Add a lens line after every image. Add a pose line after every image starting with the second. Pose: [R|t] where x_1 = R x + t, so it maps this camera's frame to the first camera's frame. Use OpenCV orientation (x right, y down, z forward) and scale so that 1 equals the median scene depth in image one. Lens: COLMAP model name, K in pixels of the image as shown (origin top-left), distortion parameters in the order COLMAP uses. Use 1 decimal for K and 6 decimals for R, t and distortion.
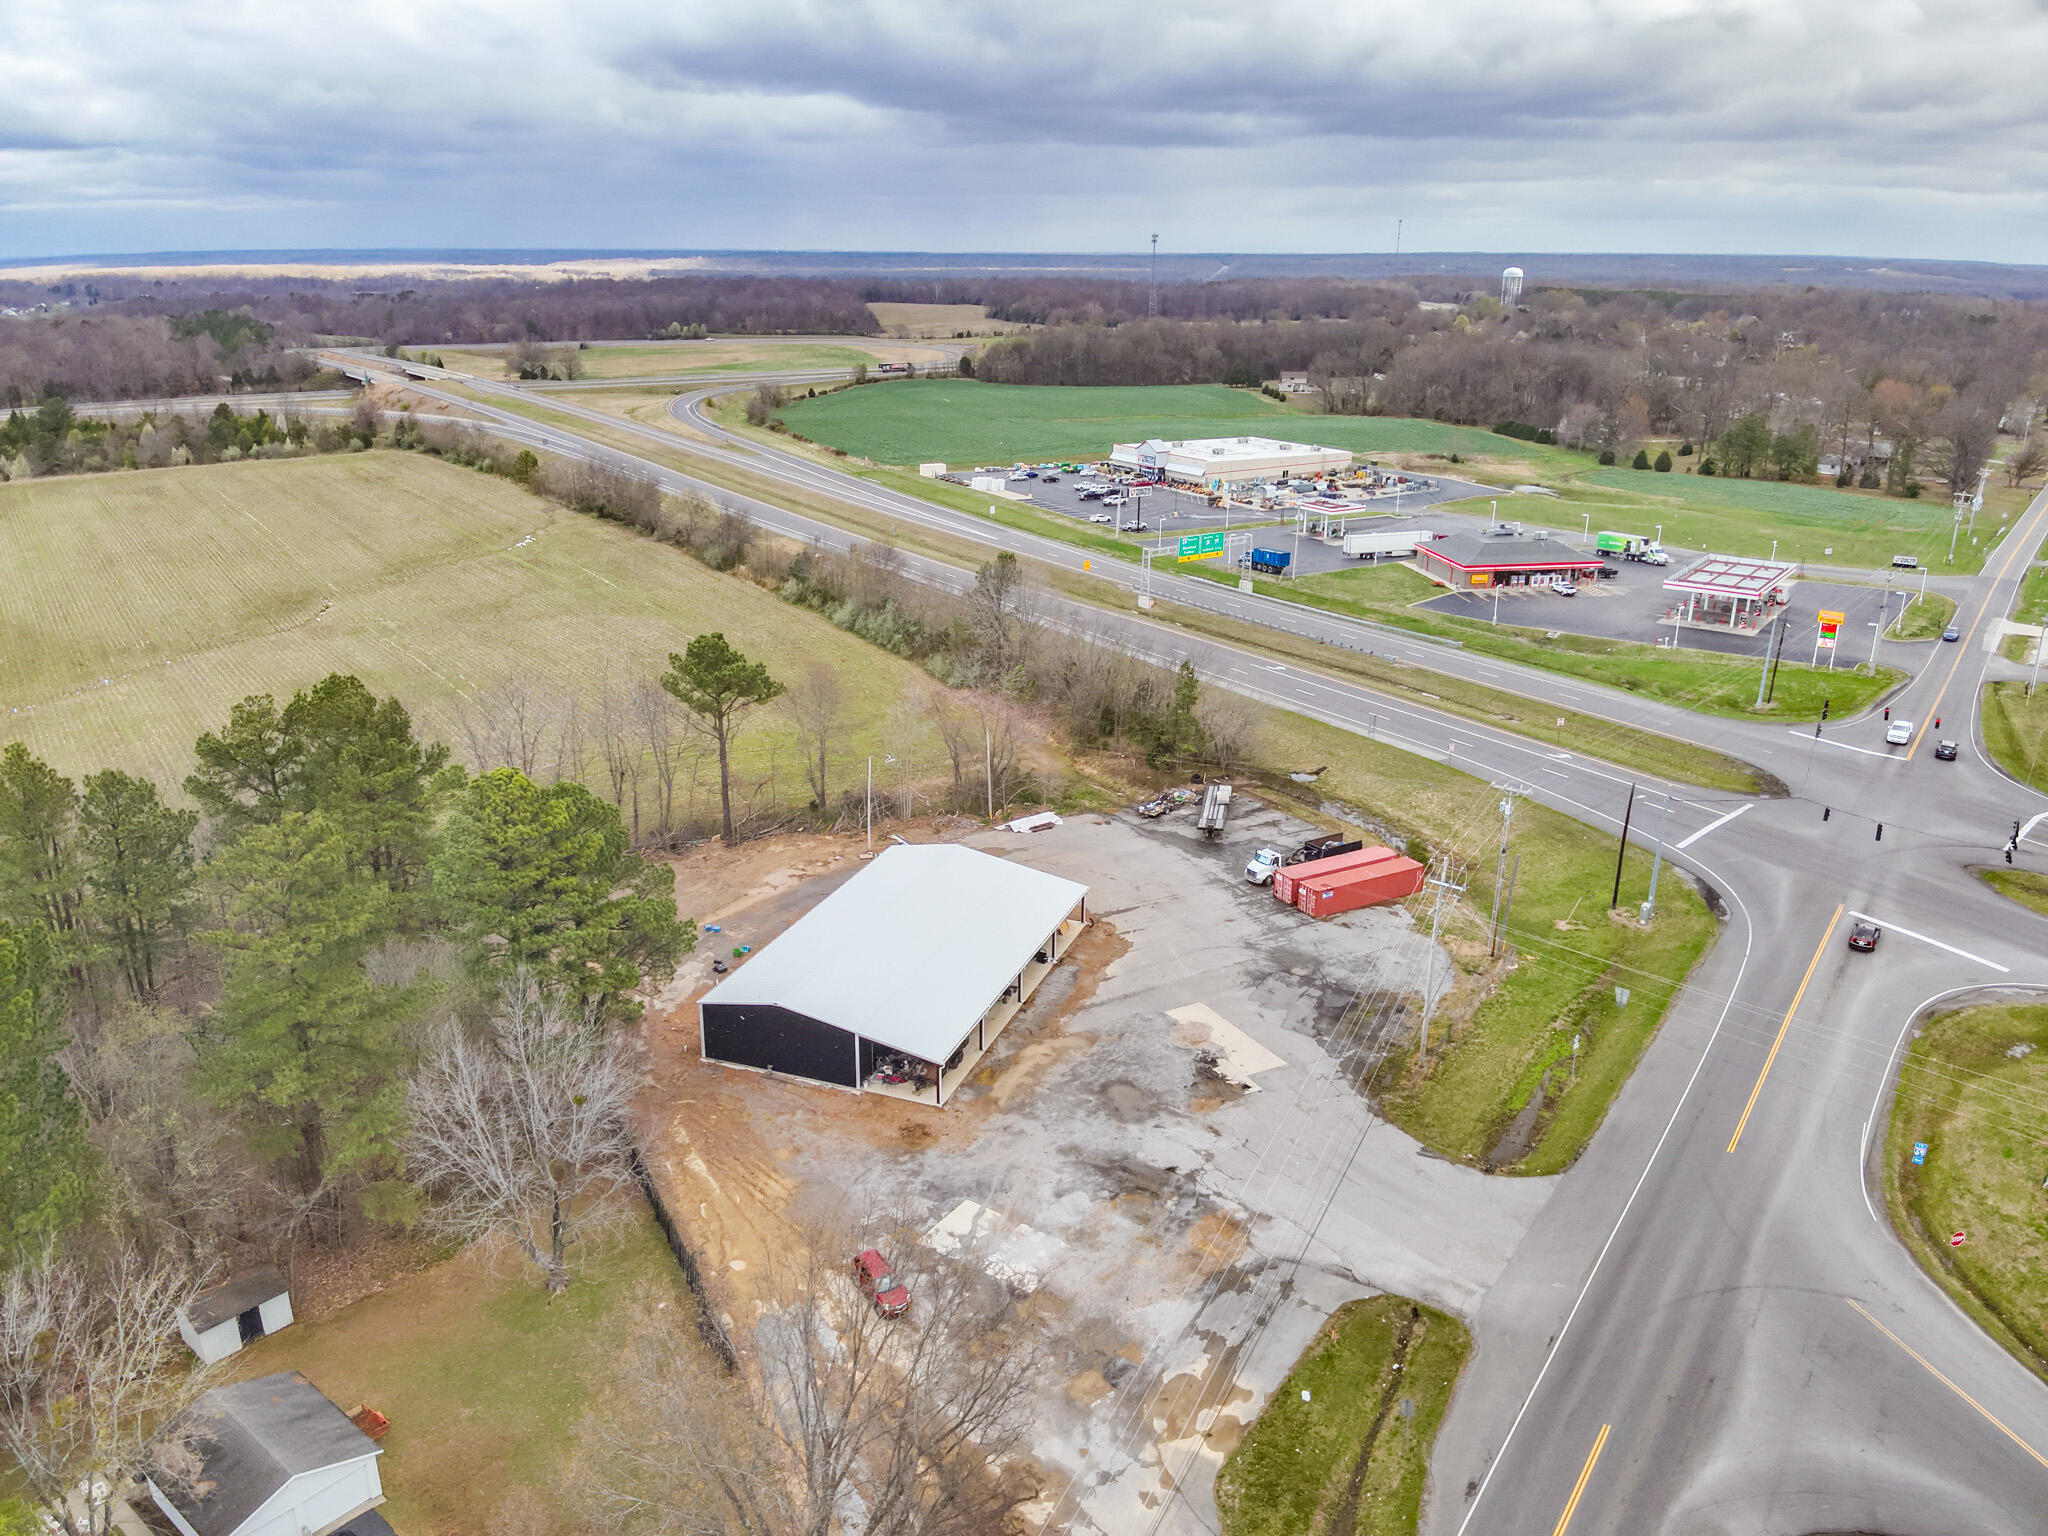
lens RADIAL K [[1472.6, 0, 1026.1], [0, 1472.6, 759.3], [0, 0, 1]] dist [0.154201, -0.280671]
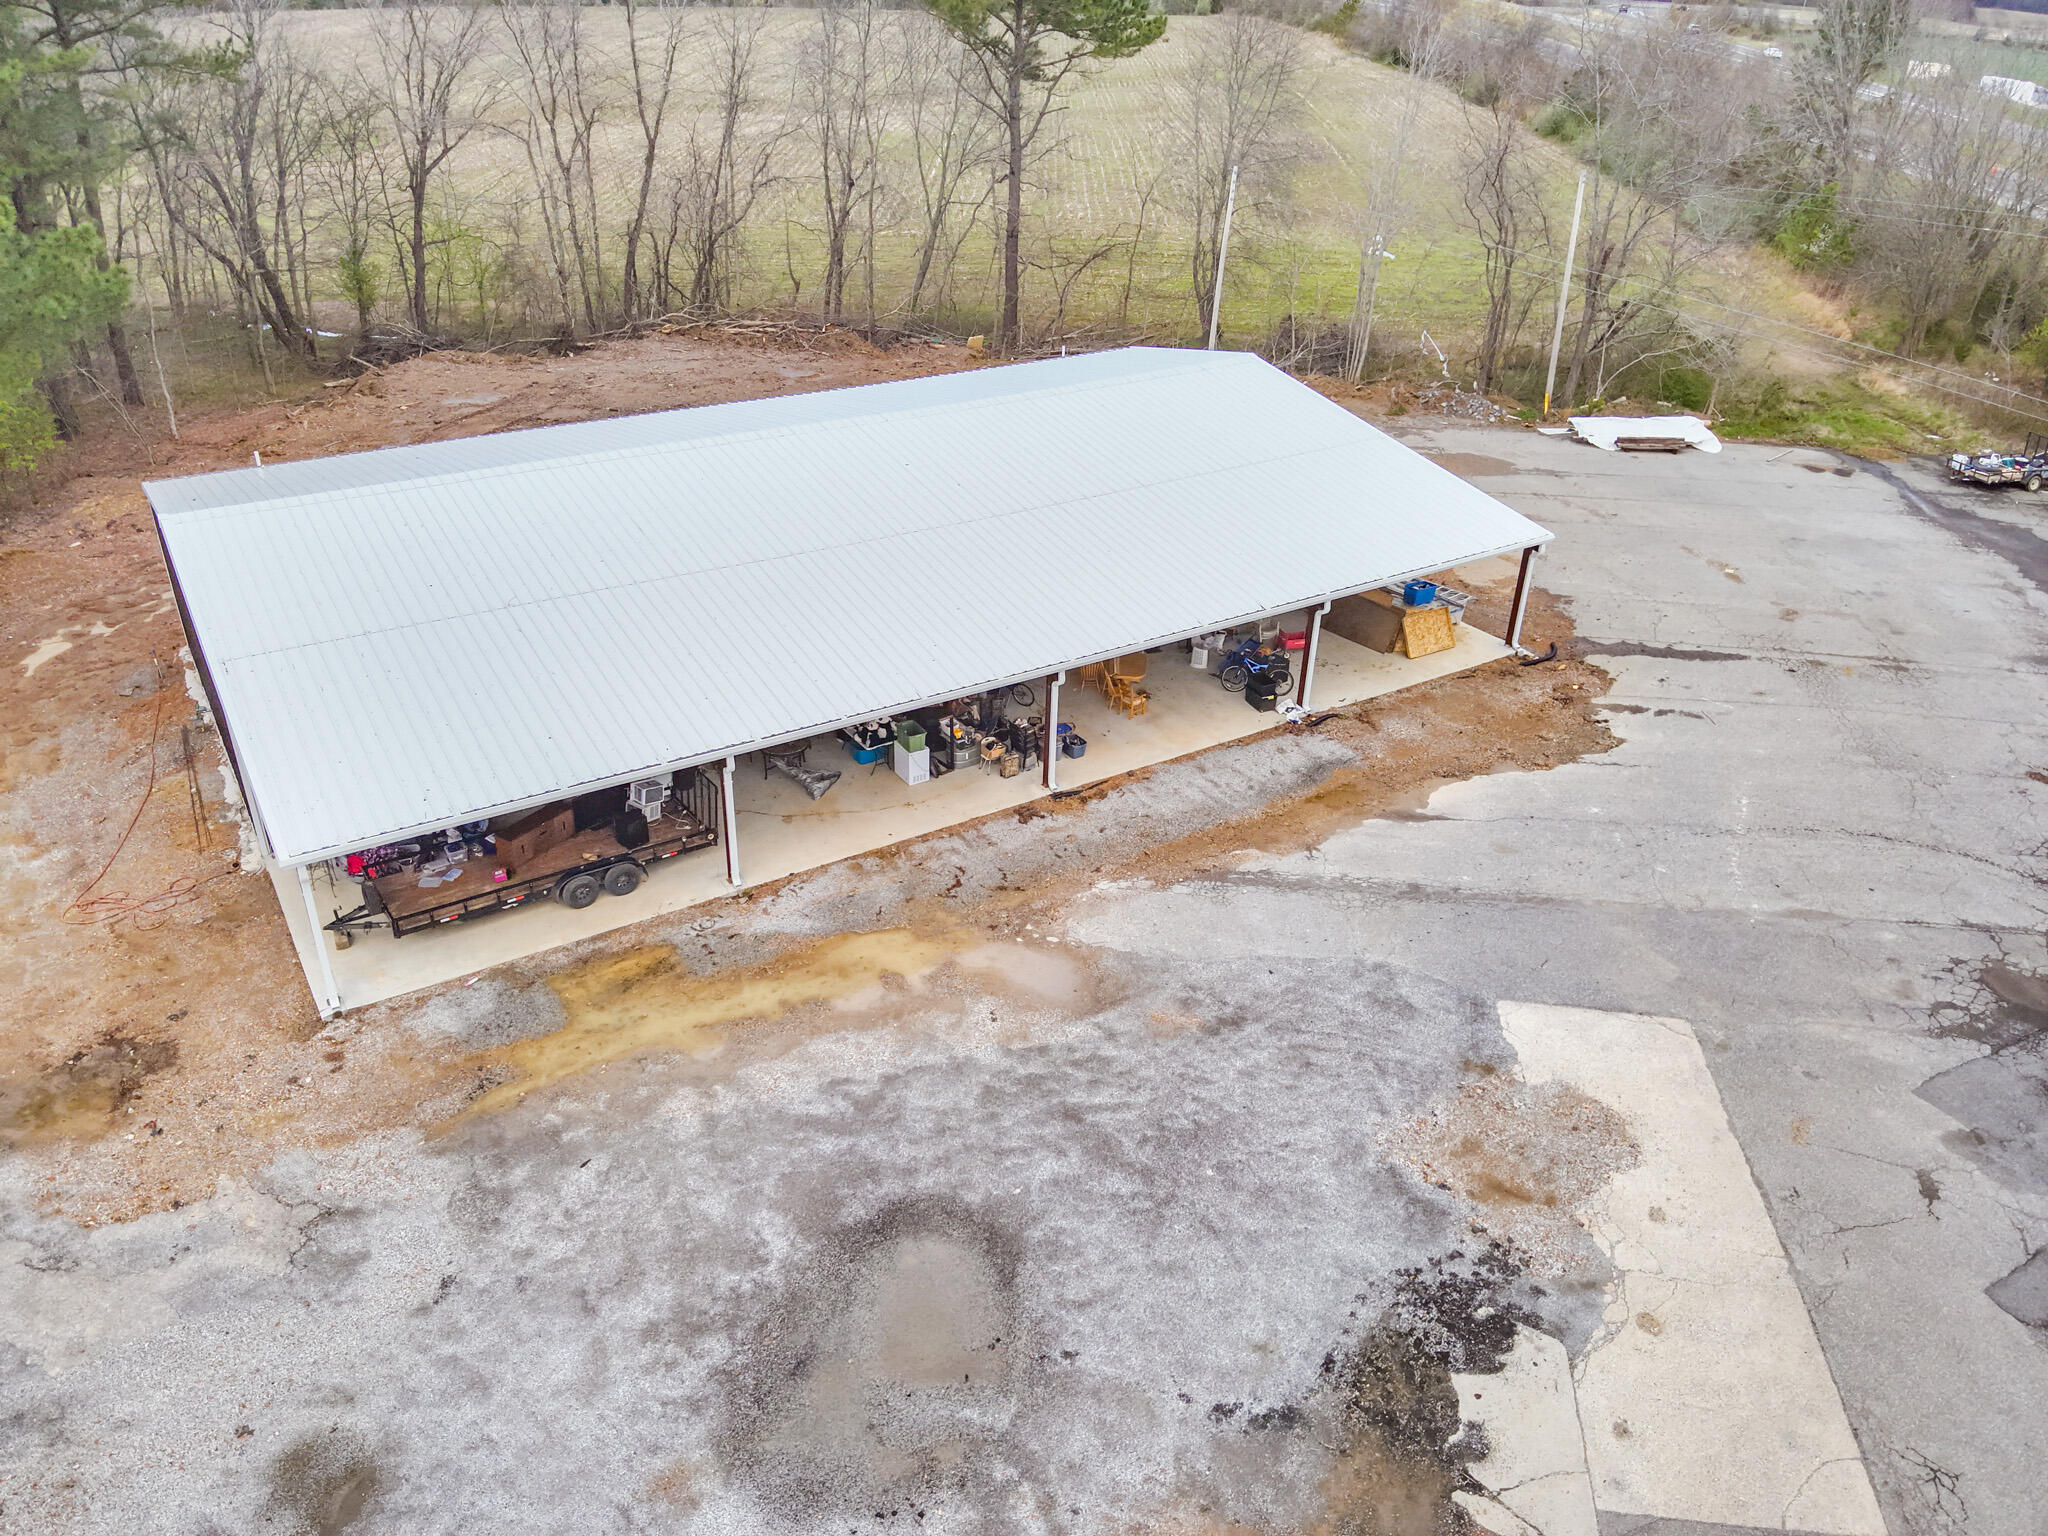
lens RADIAL K [[1472.6, 0, 1026.1], [0, 1472.6, 759.3], [0, 0, 1]] dist [0.154201, -0.280671]
pose [[0.801839, 0.295996, -0.519077, 0.180219], [-0.206789, 0.952470, 0.223696, 0.116142], [0.560618, -0.072029, 0.824936, 0.936991]]
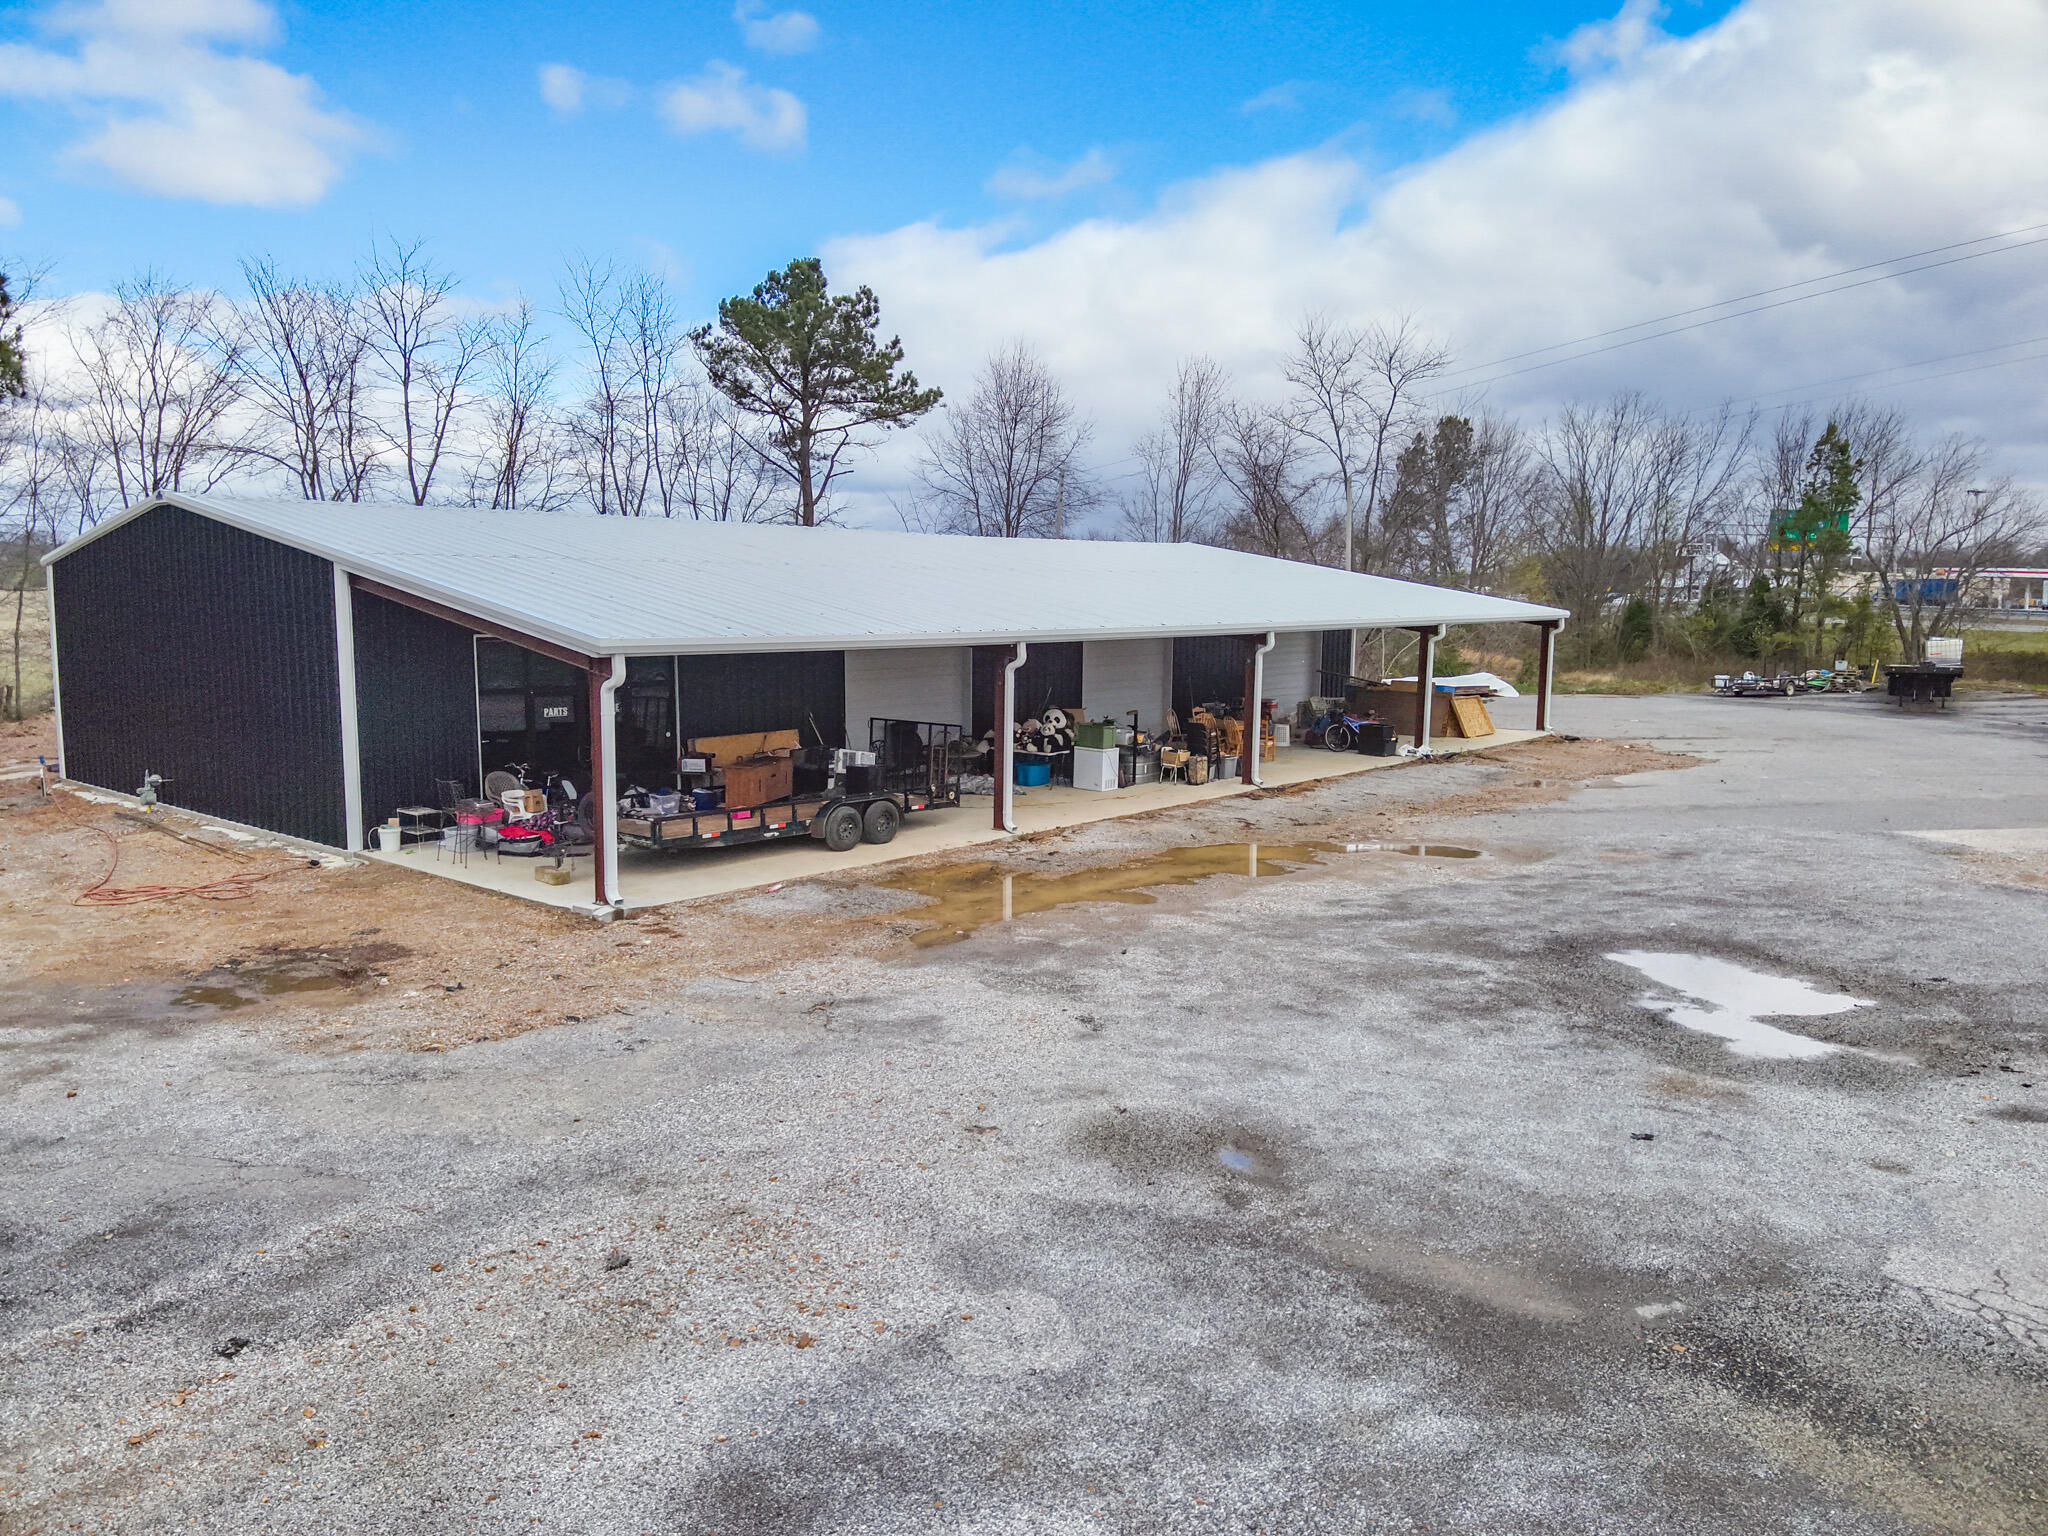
lens RADIAL K [[1472.6, 0, 1026.1], [0, 1472.6, 759.3], [0, 0, 1]] dist [0.154201, -0.280671]
pose [[0.943202, 0.041362, -0.329634, 0.055034], [-0.109054, 0.975786, -0.189603, 0.266295], [0.313810, 0.214782, 0.924874, 0.925936]]
